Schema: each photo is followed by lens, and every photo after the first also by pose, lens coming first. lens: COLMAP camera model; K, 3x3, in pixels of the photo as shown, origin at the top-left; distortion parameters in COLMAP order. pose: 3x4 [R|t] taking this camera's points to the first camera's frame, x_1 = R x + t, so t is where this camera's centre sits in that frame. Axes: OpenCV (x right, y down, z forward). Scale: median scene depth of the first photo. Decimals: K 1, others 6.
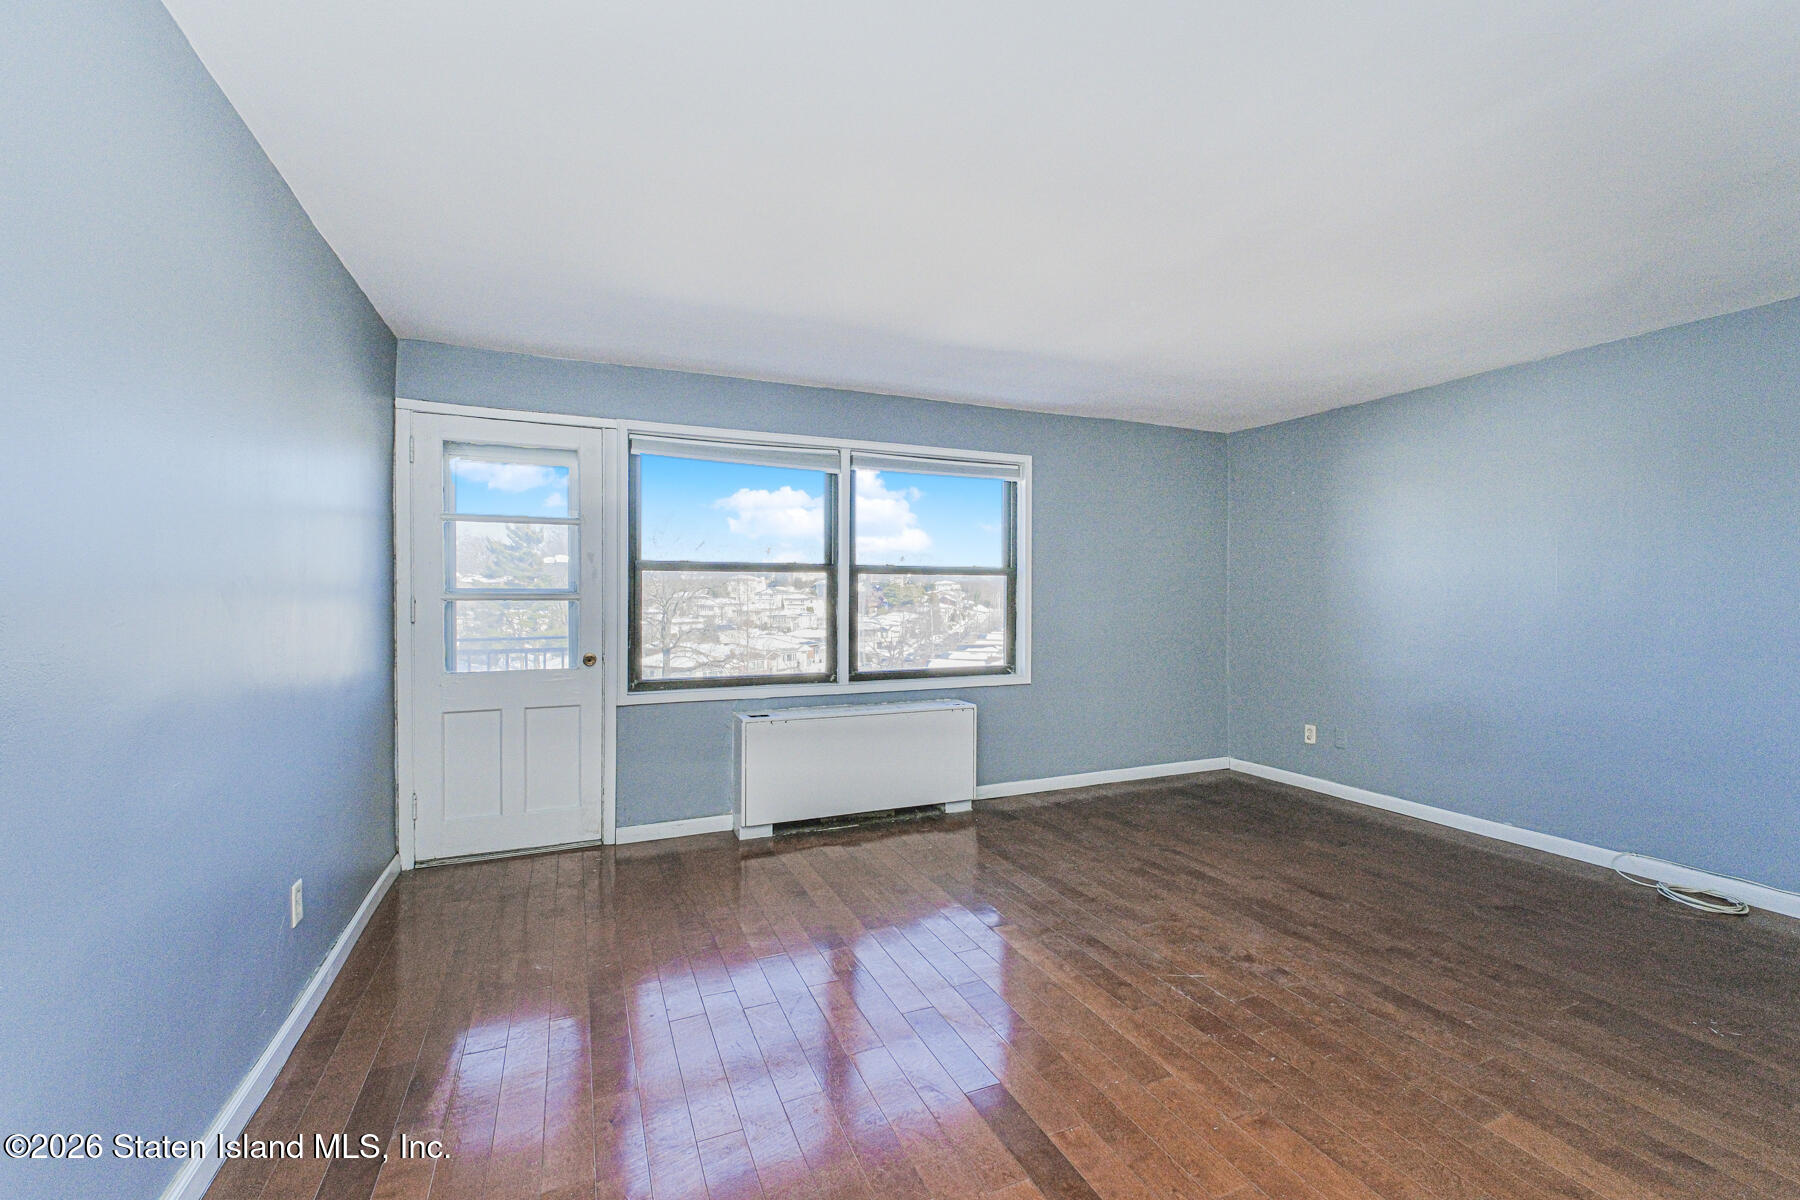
lens RADIAL K [[749.5, 0, 901.6], [0, 749.5, 592.9], [0, 0, 1]] dist [-0.002559, -0.001094]
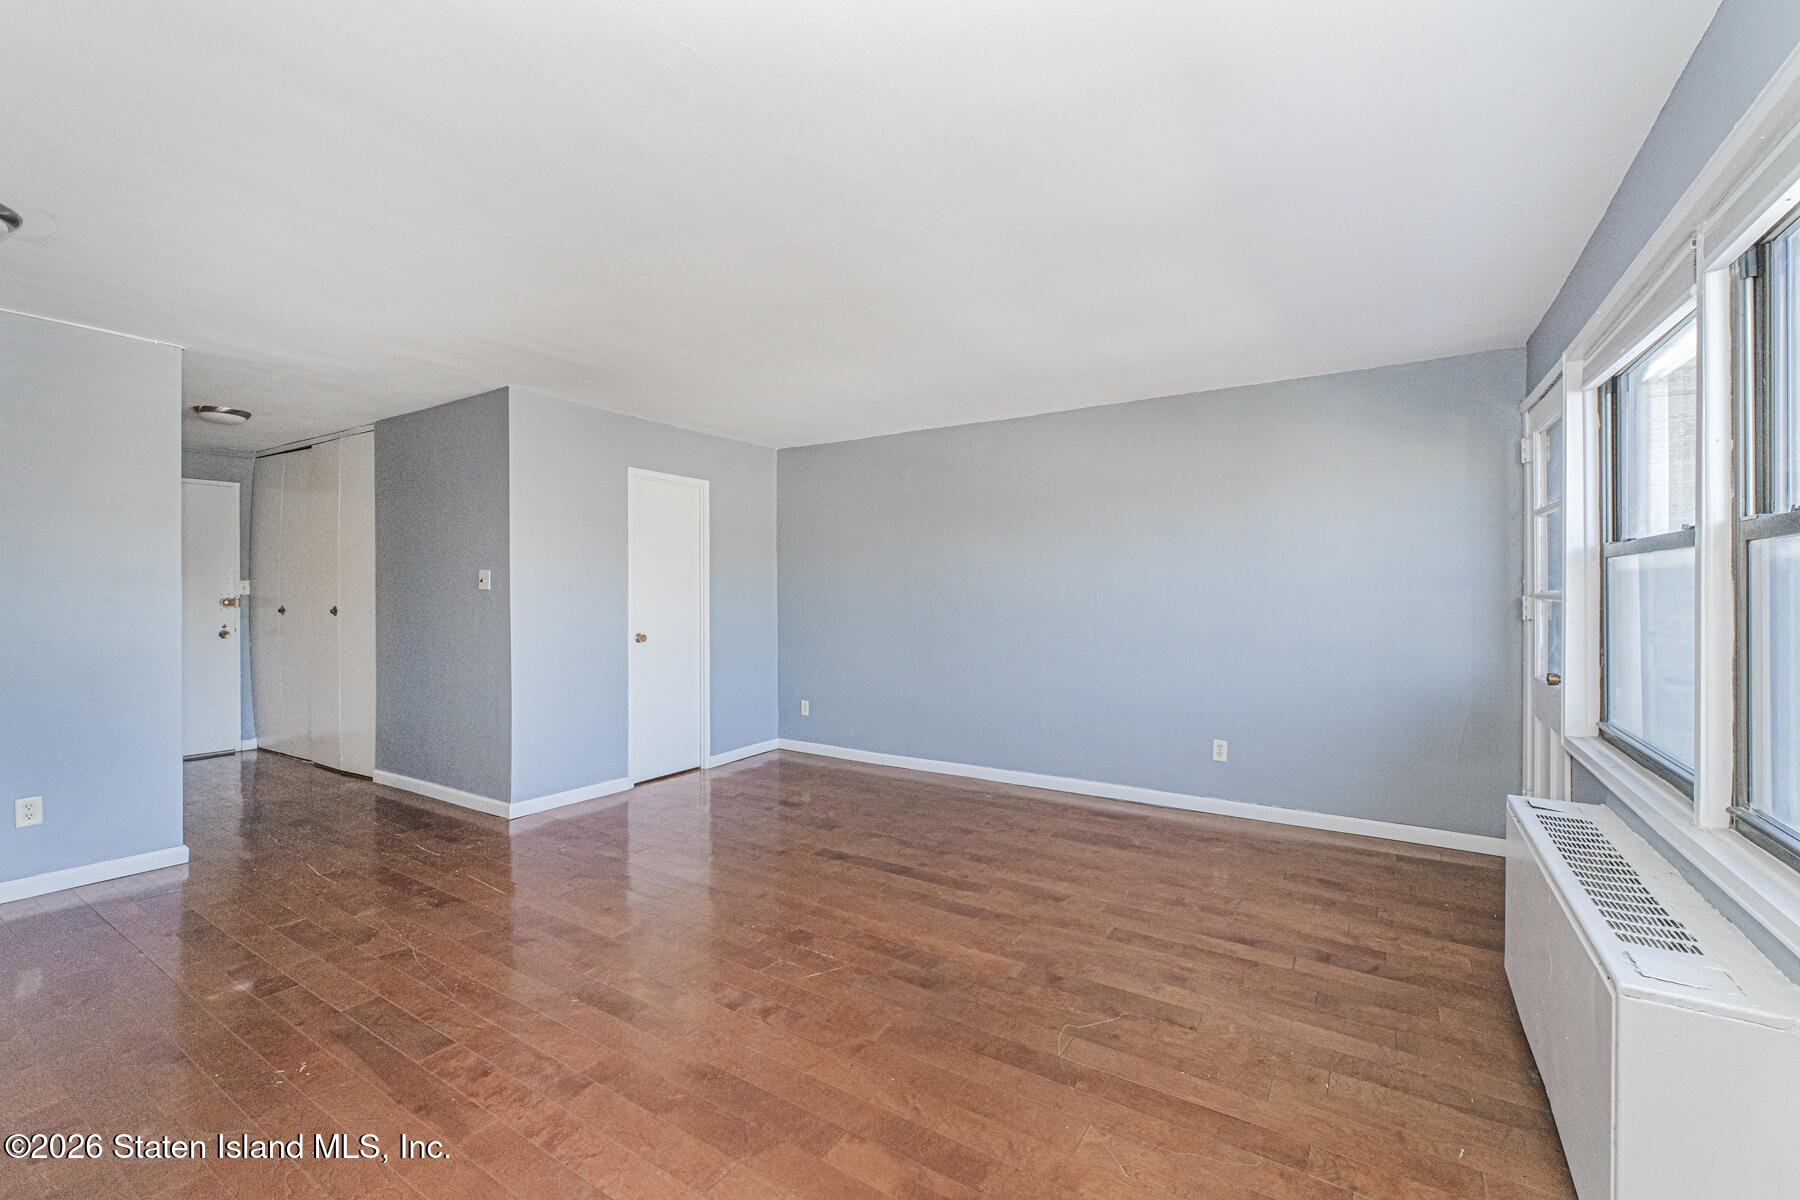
lens RADIAL K [[749.5, 0, 893.1], [0, 749.5, 593.5], [0, 0, 1]] dist [-0.002559, -0.001094]
pose [[-0.835045, 0.001696, -0.550178, 0.501278], [0.001089, 0.999998, 0.001429, -0.000803], [0.550180, 0.000594, -0.835046, 1.107550]]
